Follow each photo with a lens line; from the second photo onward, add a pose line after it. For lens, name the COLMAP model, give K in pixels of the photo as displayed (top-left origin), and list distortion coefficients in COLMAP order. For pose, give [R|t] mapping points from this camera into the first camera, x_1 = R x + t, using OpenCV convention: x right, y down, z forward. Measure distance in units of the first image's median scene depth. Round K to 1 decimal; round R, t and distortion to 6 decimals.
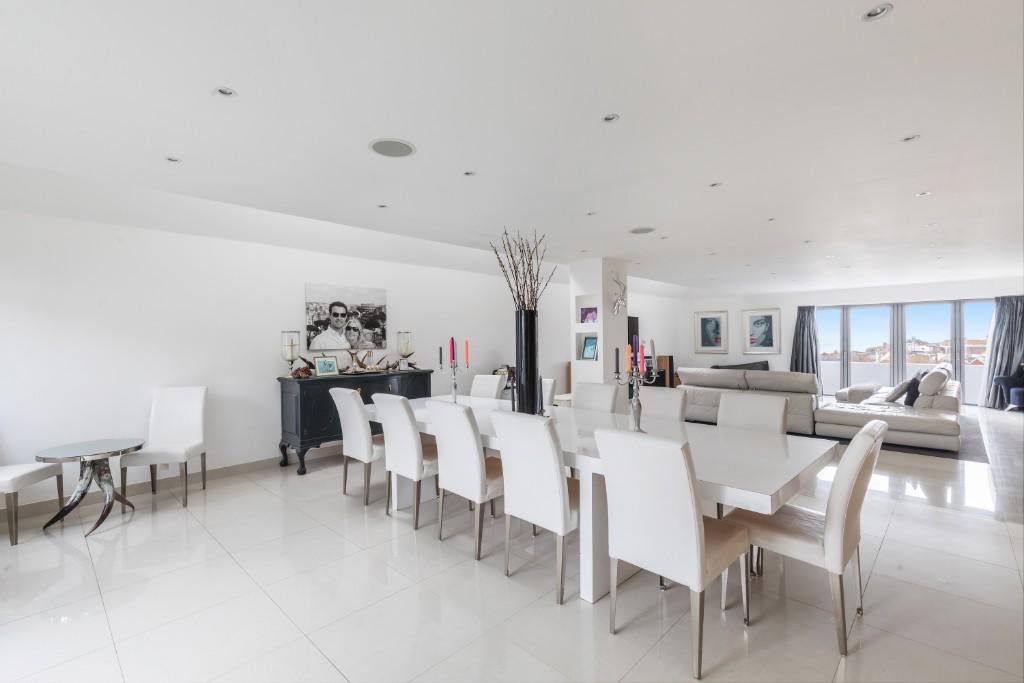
lens RADIAL K [[463.8, 0, 512.0], [0, 463.8, 341.5], [0, 0, 1]] dist [-0.000094, -0.000047]
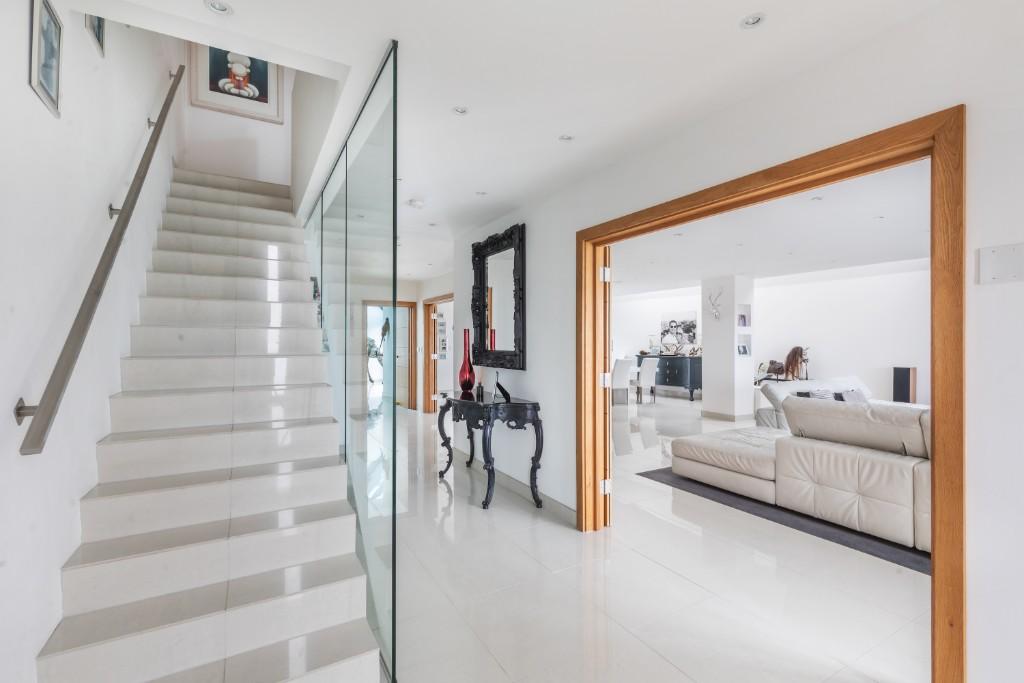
lens RADIAL K [[463.8, 0, 512.0], [0, 463.8, 341.5], [0, 0, 1]] dist [-0.000094, -0.000047]
pose [[-0.272026, 0.012324, -0.962211, 1.722084], [0.002163, 0.999923, 0.012195, -0.018639], [0.962287, 0.001236, -0.272032, 0.846773]]
